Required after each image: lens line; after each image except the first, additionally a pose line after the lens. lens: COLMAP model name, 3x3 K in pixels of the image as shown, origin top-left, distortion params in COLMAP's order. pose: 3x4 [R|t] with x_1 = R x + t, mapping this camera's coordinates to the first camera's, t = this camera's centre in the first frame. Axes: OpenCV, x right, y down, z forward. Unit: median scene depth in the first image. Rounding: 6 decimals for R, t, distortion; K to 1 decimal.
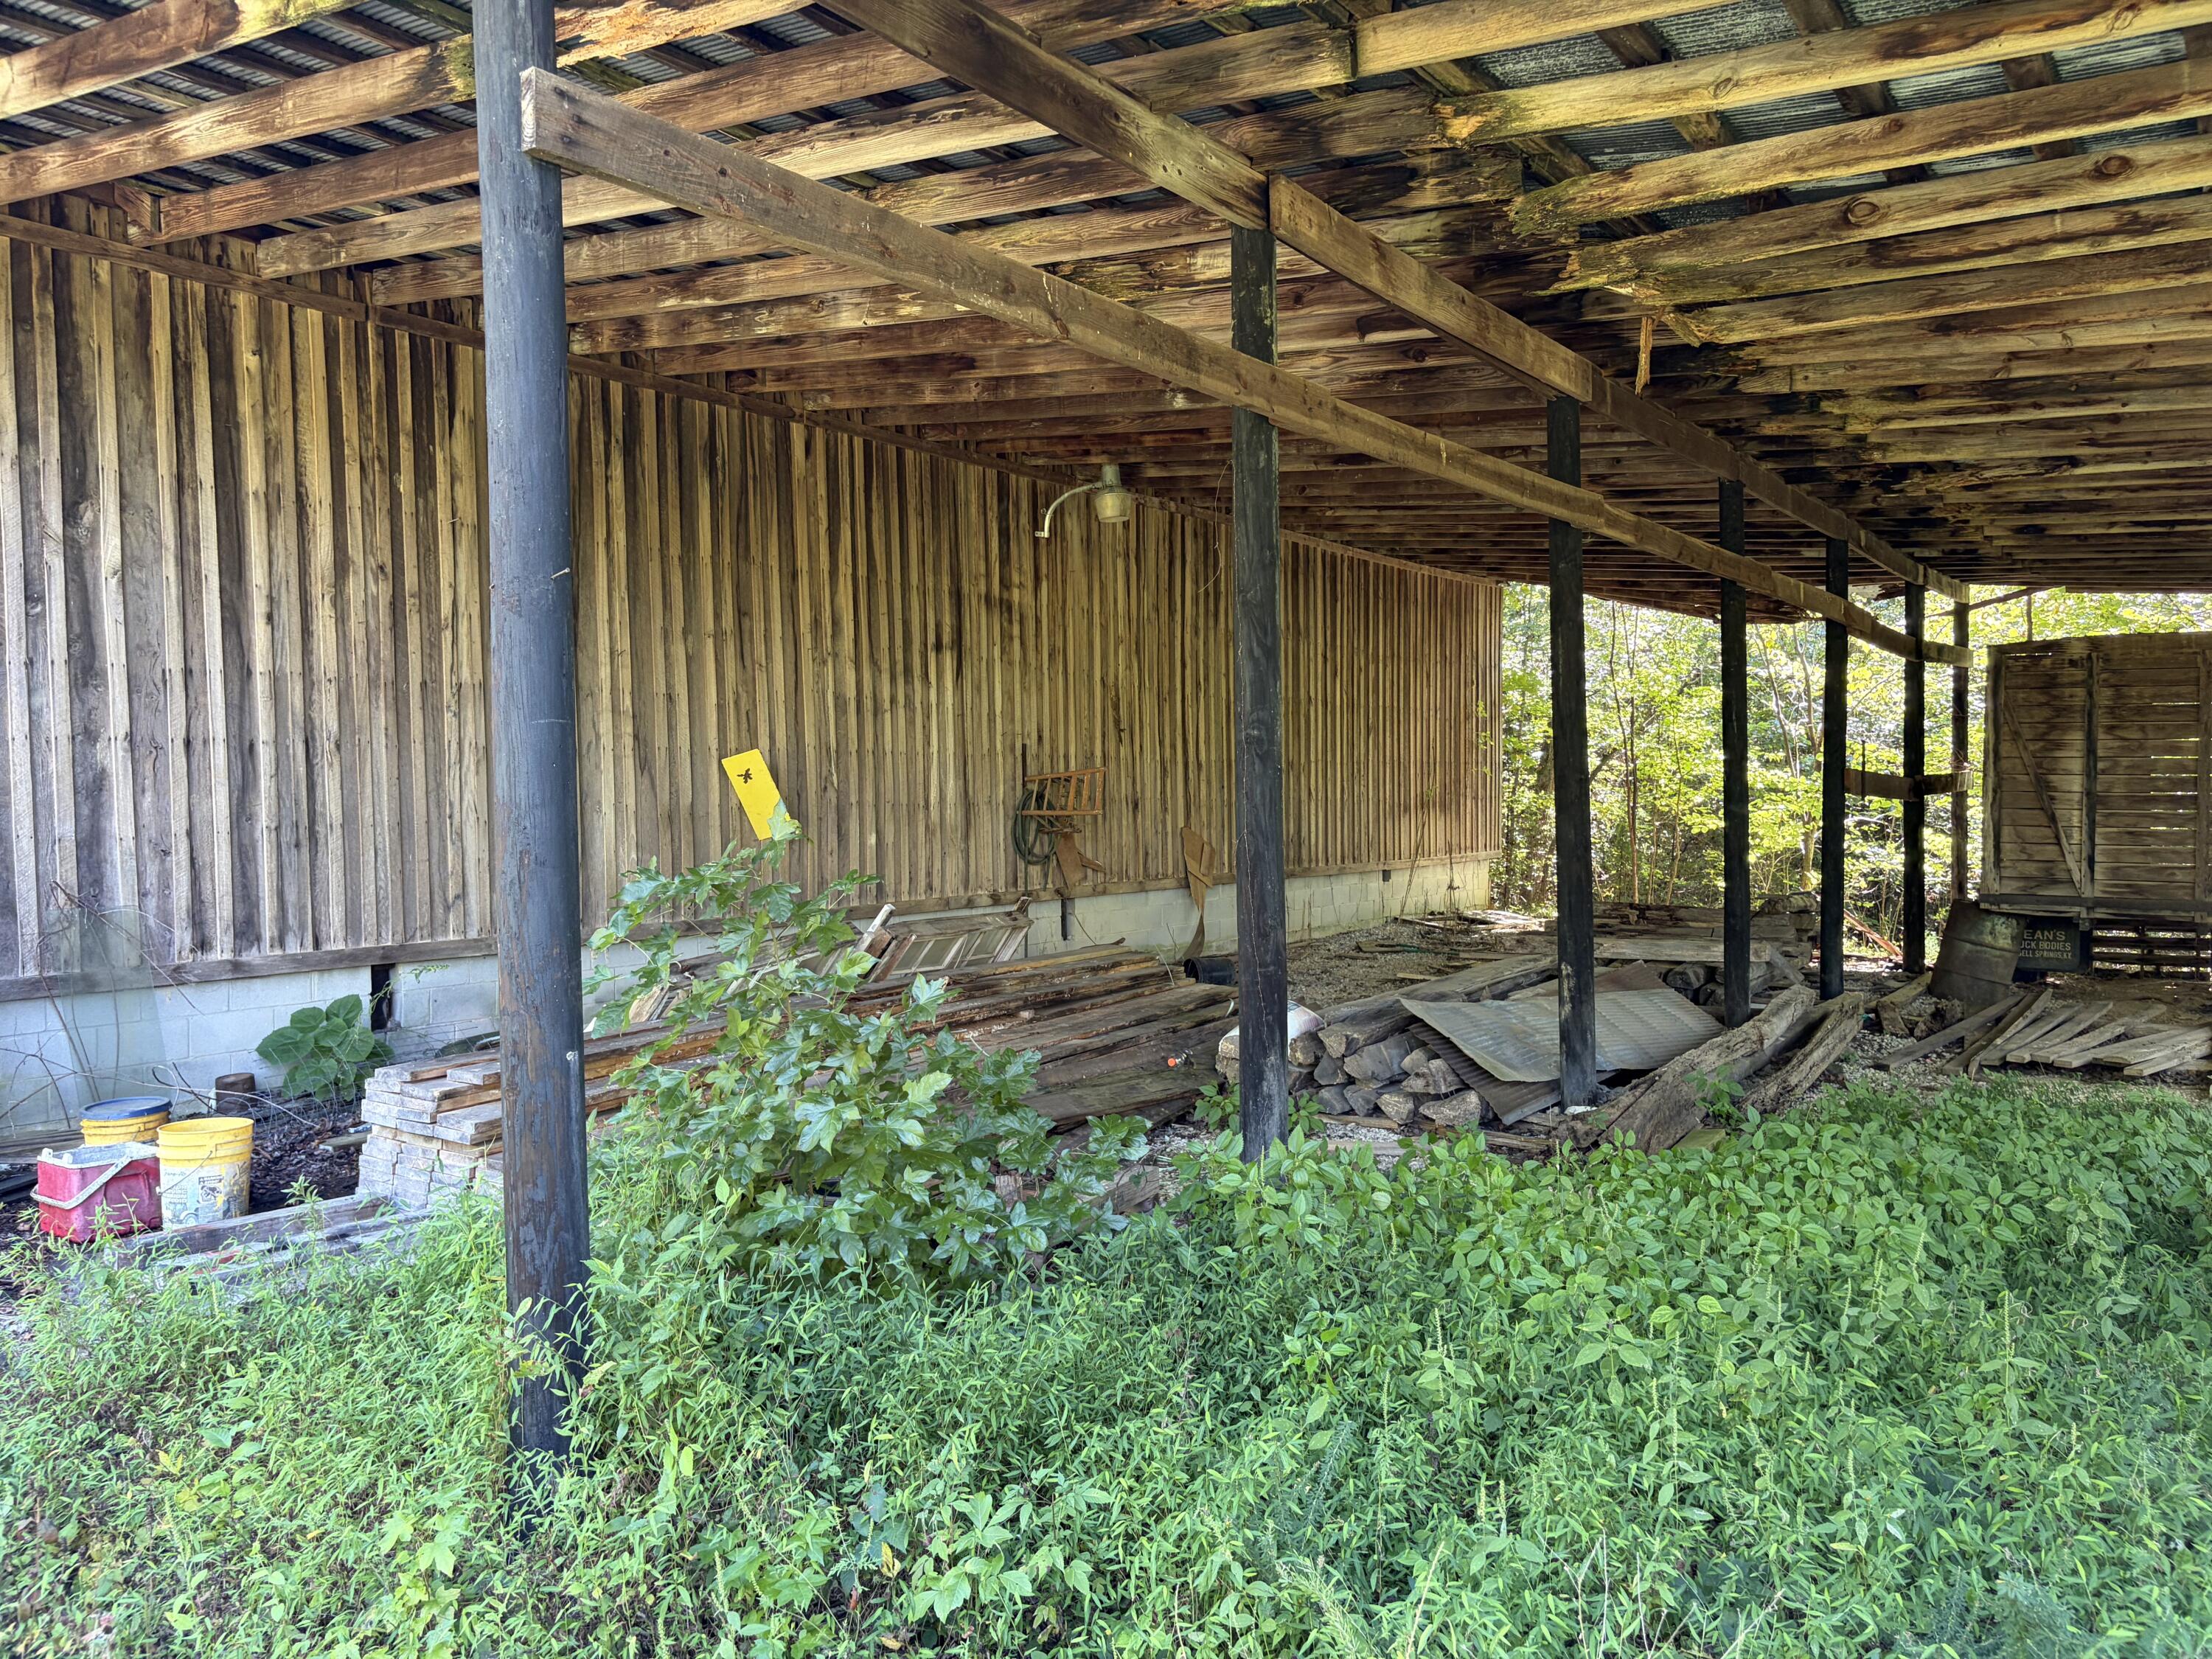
lens RADIAL K [[1669.0, 0, 1099.8], [0, 1669.0, 838.2], [0, 0, 1]] dist [0.042345, -0.049985]
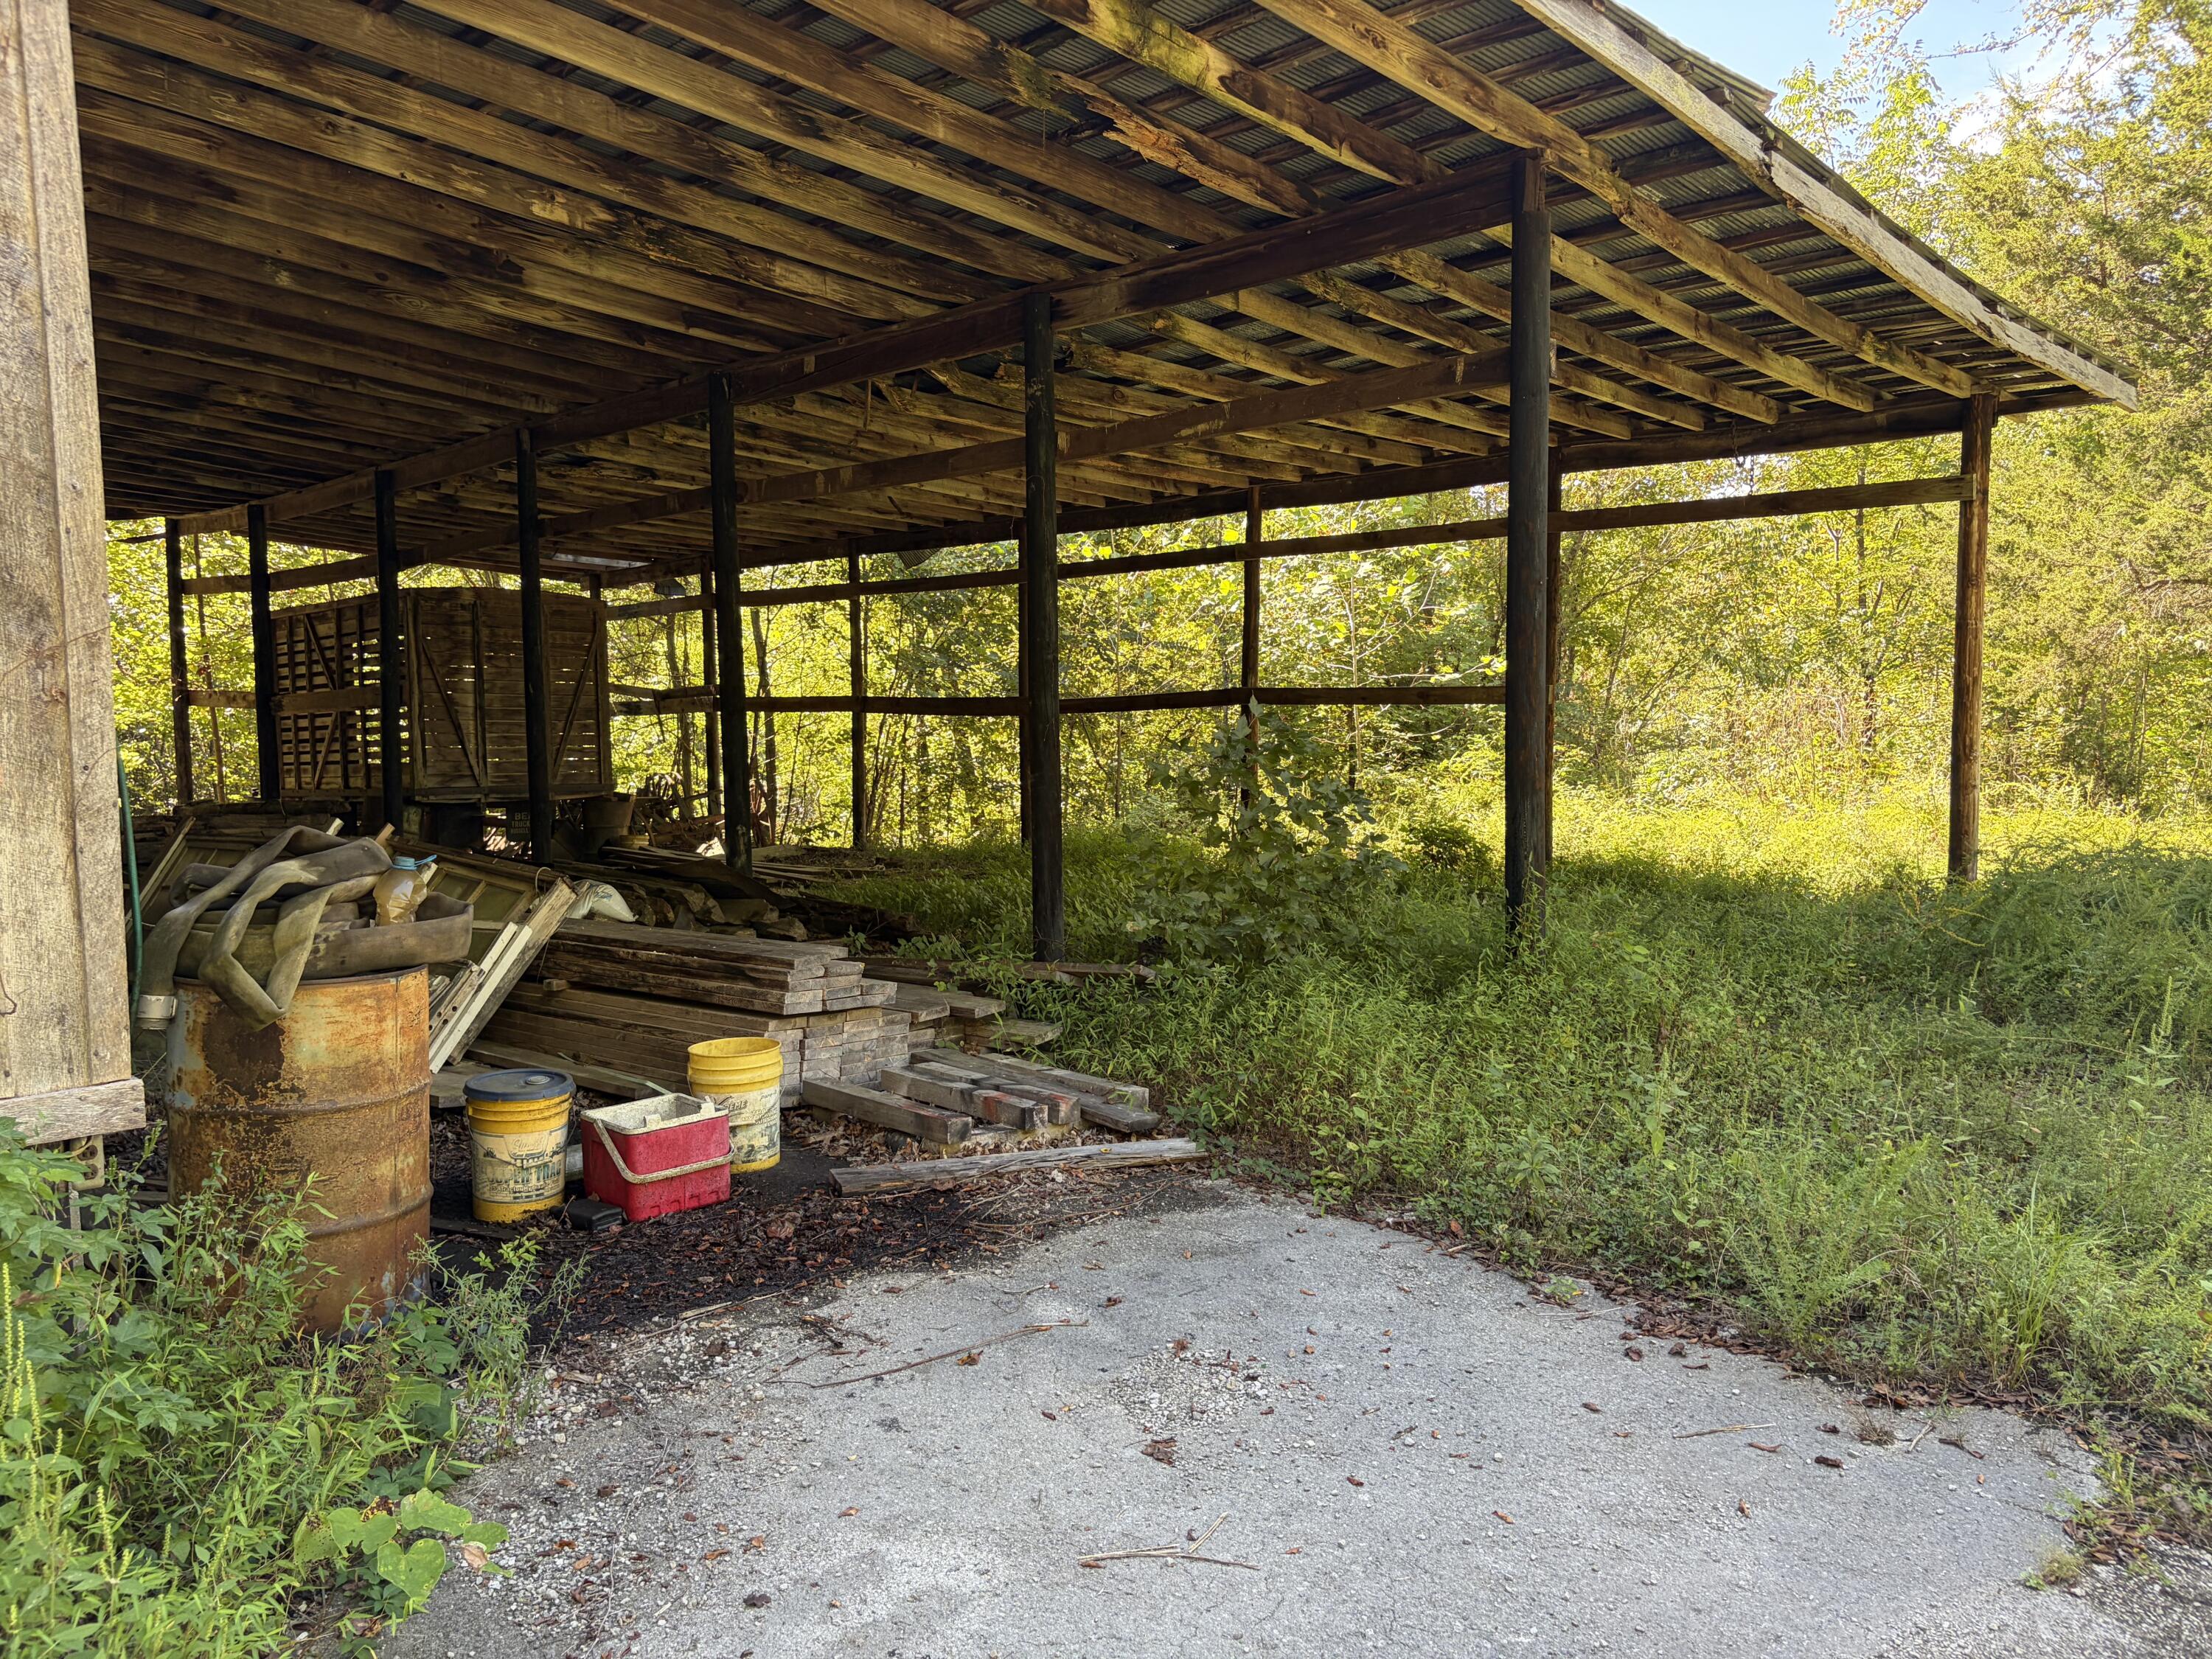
lens RADIAL K [[1669.0, 0, 1100.5], [0, 1669.0, 832.2], [0, 0, 1]] dist [0.042345, -0.049985]
pose [[0.181398, -0.067111, 0.981117, -1.216342], [0.027500, 0.997625, 0.063156, 0.002660], [-0.983025, 0.015524, 0.182812, 0.568914]]
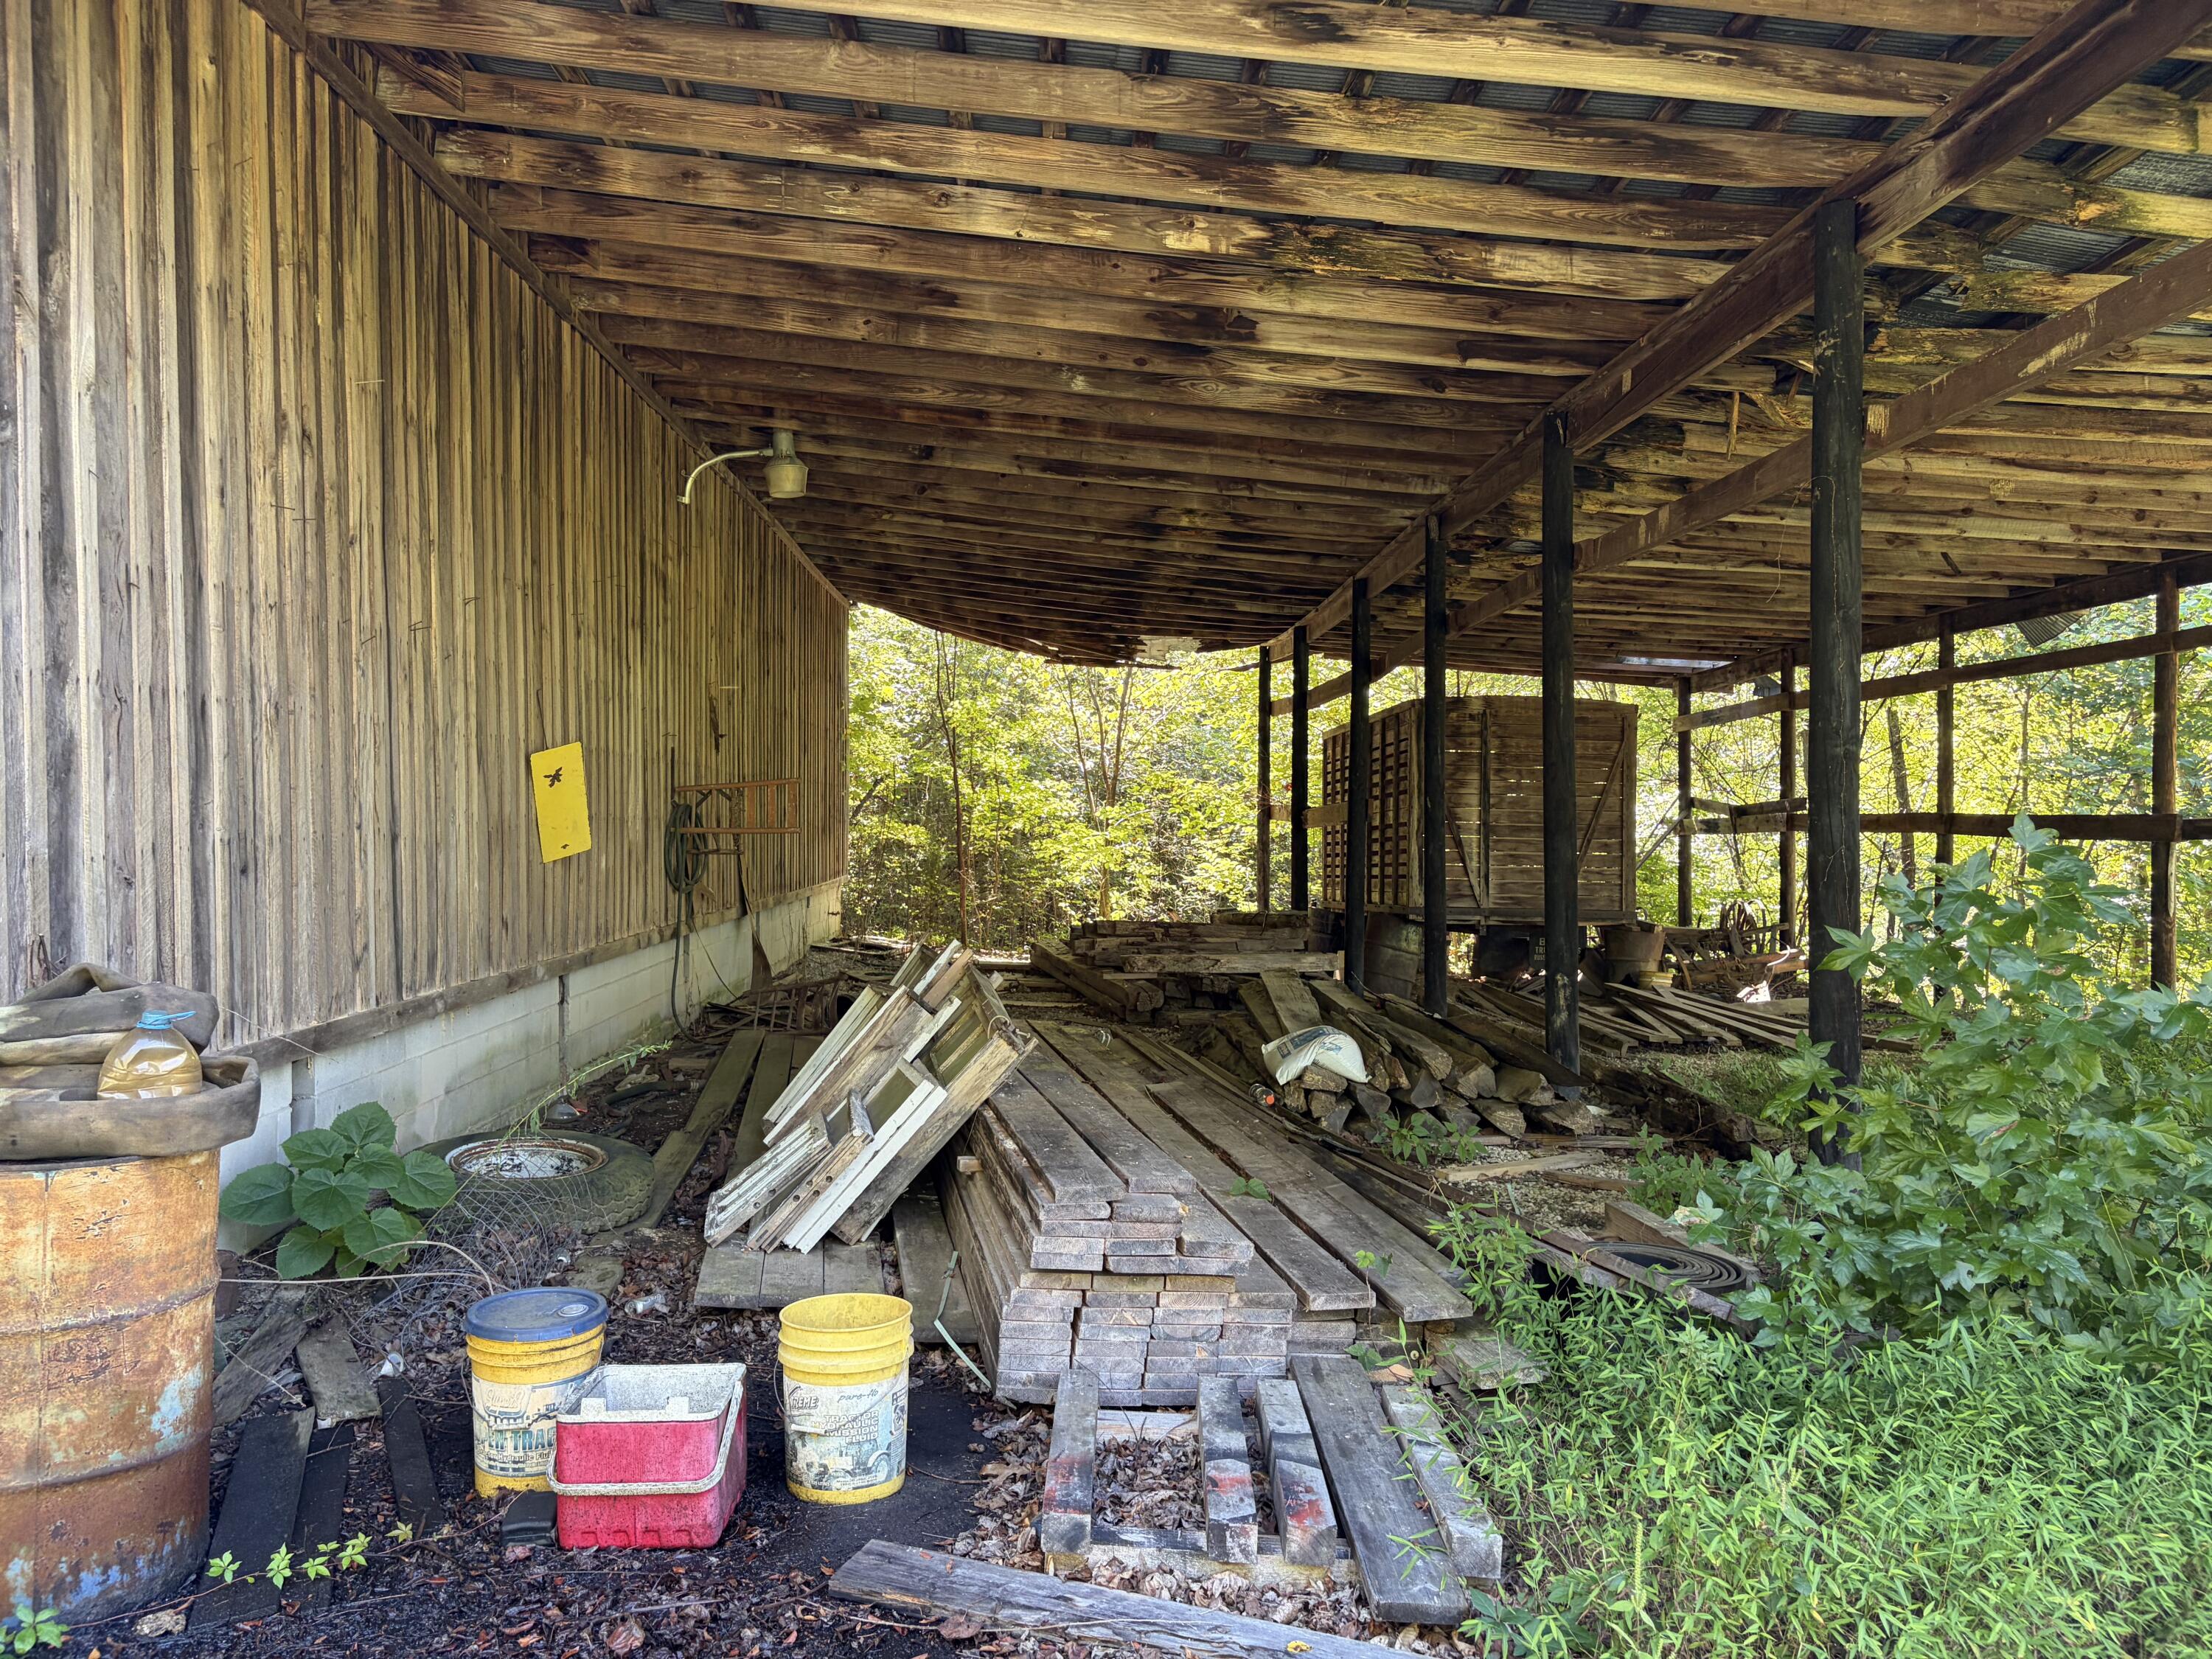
lens RADIAL K [[1669.0, 0, 1093.8], [0, 1669.0, 841.5], [0, 0, 1]] dist [0.042345, -0.049985]
pose [[0.798157, 0.005950, 0.602420, -0.741371], [0.001622, 0.999926, -0.012026, 0.001974], [-0.602447, 0.010576, 0.798089, 0.395099]]
